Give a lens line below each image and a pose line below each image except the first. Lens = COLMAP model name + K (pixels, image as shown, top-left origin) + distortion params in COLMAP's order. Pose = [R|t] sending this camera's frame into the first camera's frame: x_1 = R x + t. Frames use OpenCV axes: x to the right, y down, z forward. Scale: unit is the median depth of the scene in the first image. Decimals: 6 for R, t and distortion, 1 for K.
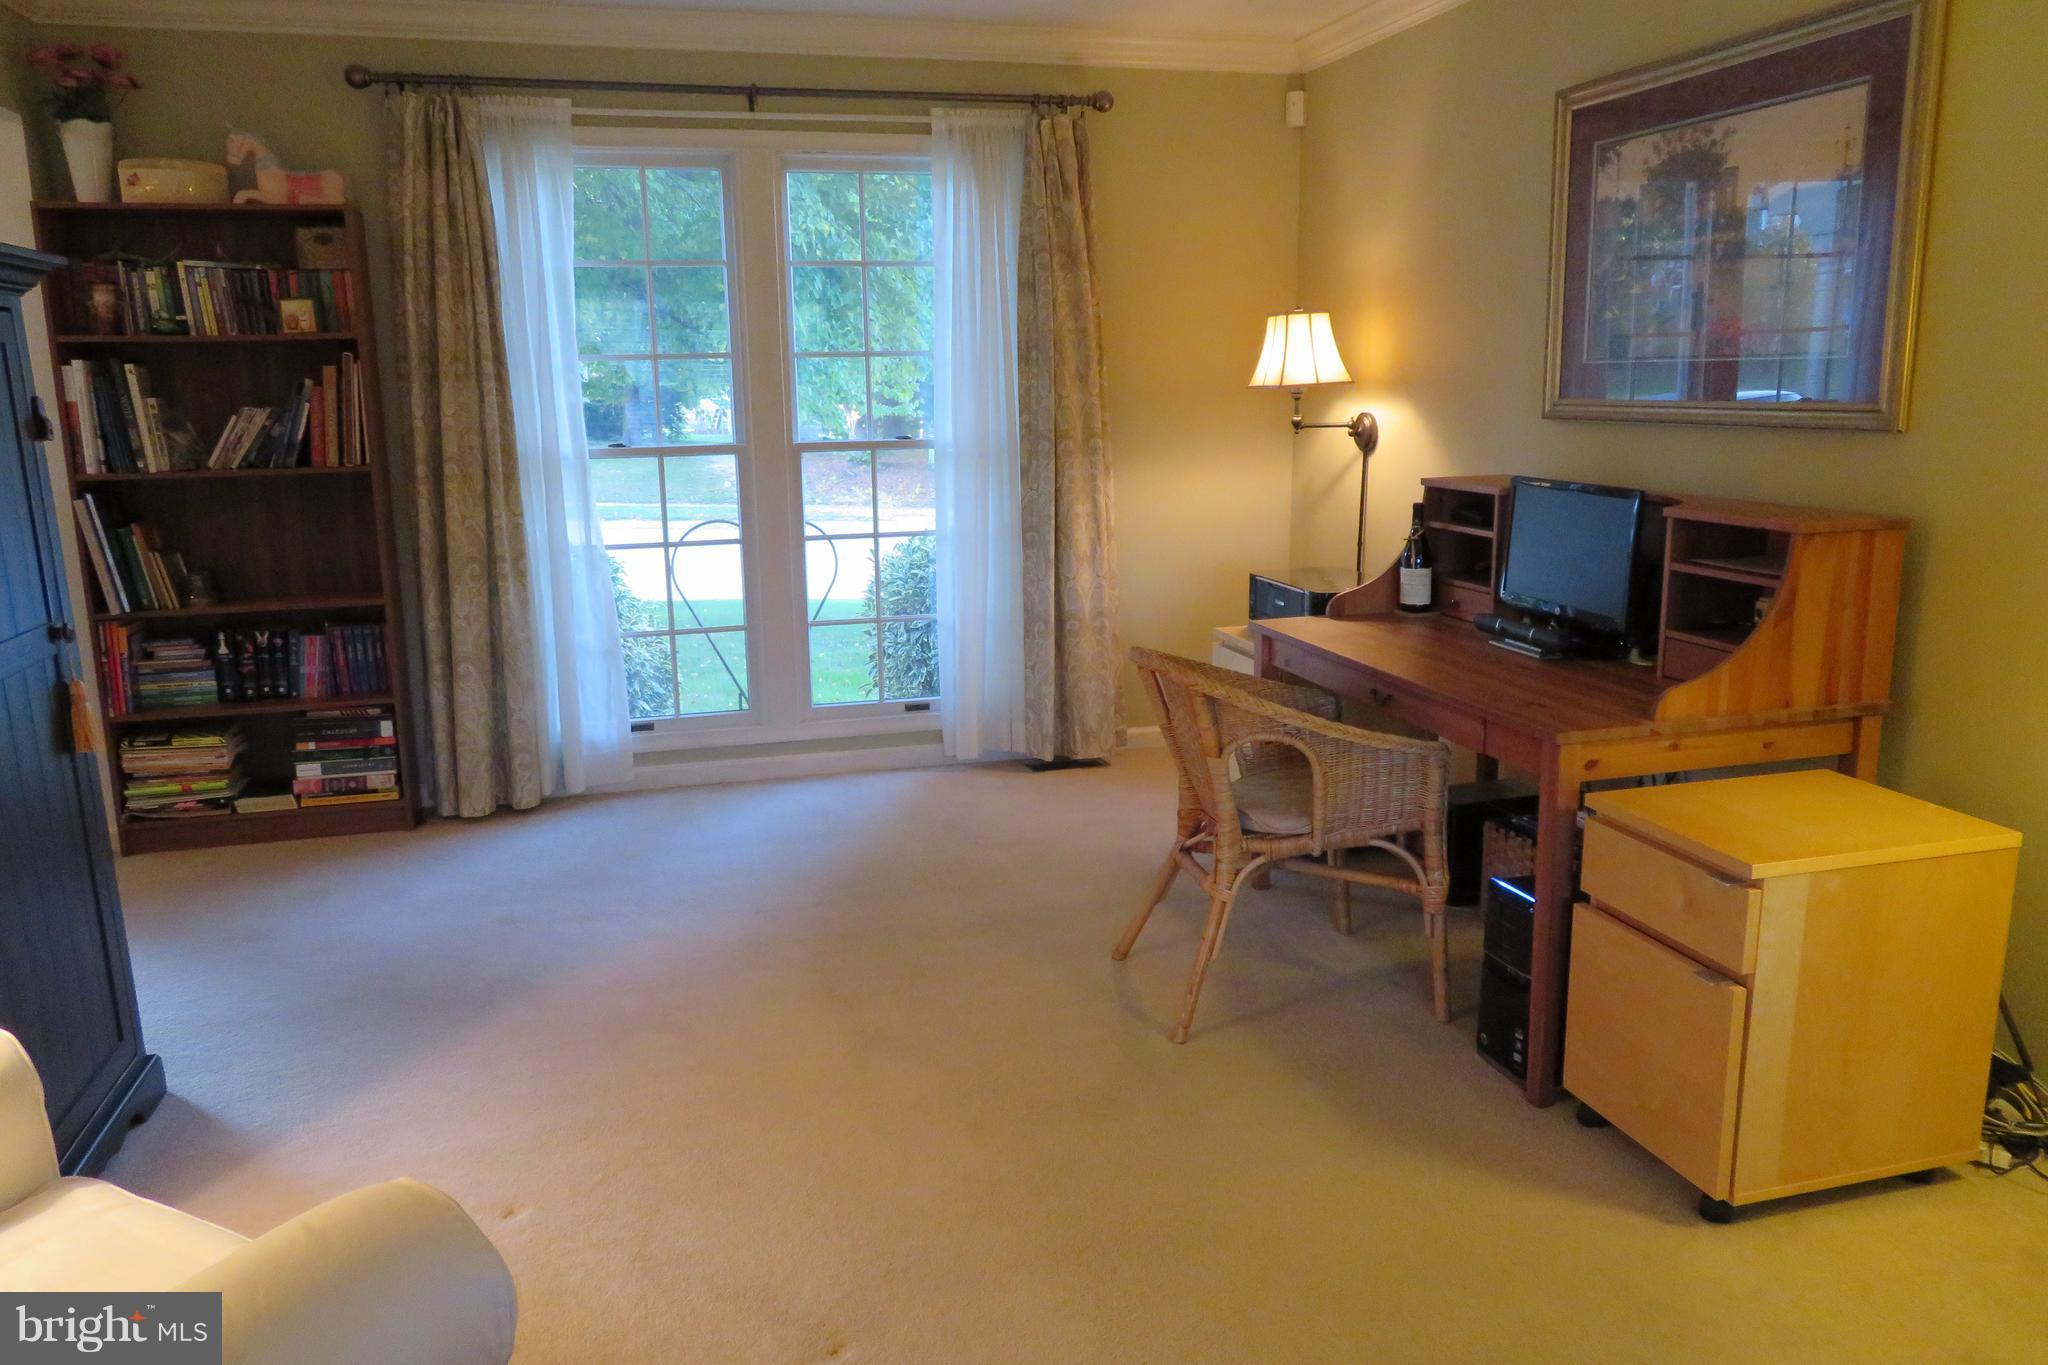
lens RADIAL K [[1473.4, 0, 1020.1], [0, 1473.4, 677.8], [0, 0, 1]] dist [-0.003975, -0.006880]
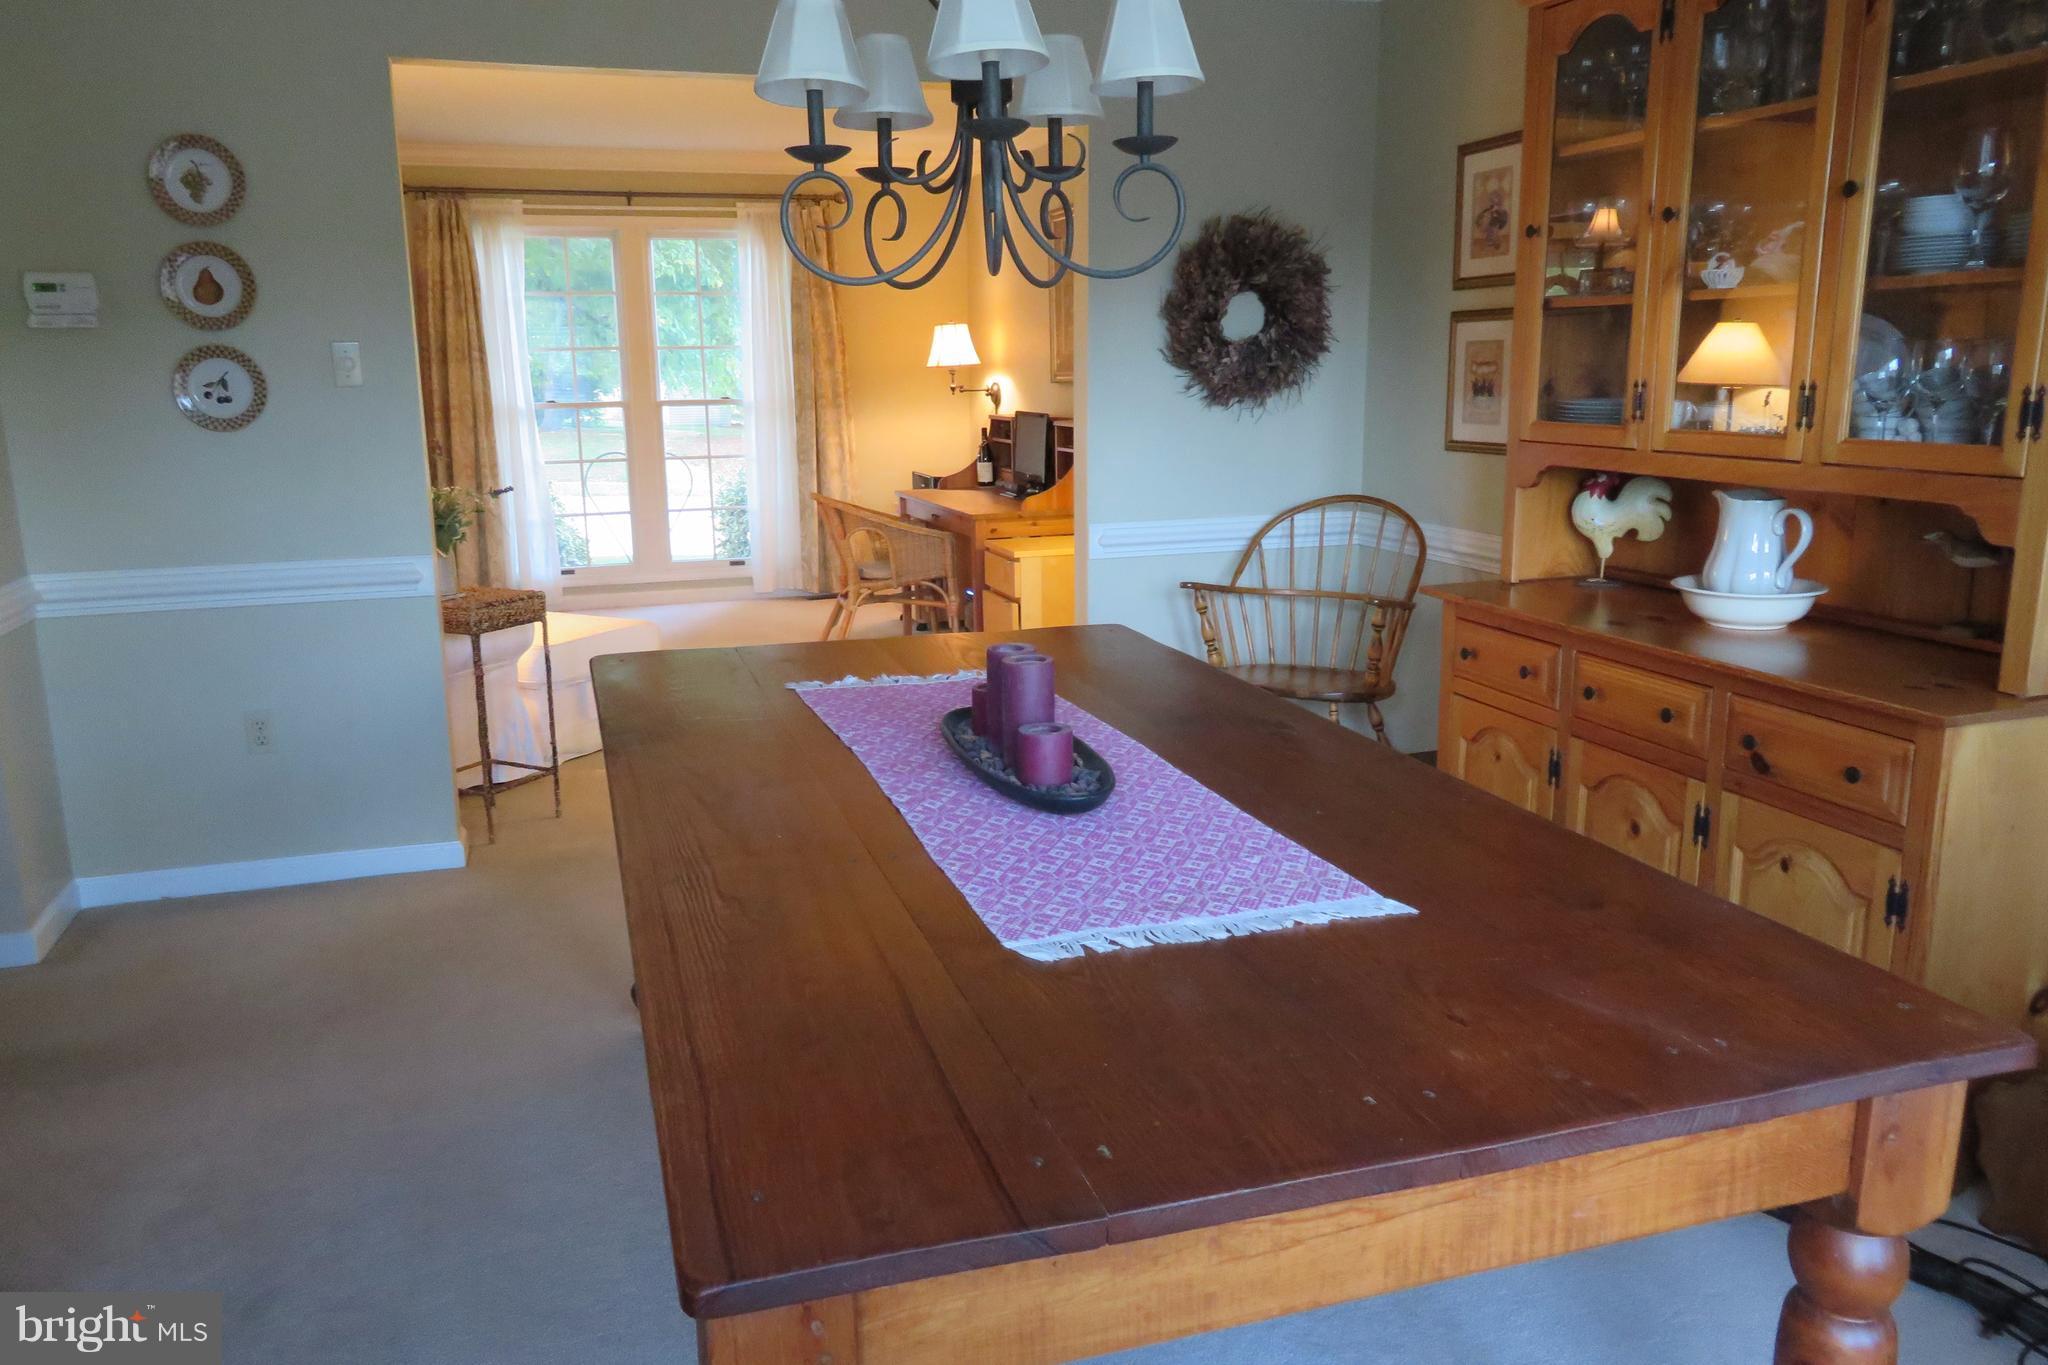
lens RADIAL K [[1473.4, 0, 1020.1], [0, 1473.4, 677.8], [0, 0, 1]] dist [-0.003975, -0.006880]
pose [[0.998752, -0.008317, 0.049256, 0.181890], [0.008021, 0.999949, 0.006206, 0.156563], [-0.049305, -0.005804, 0.998767, -0.730961]]
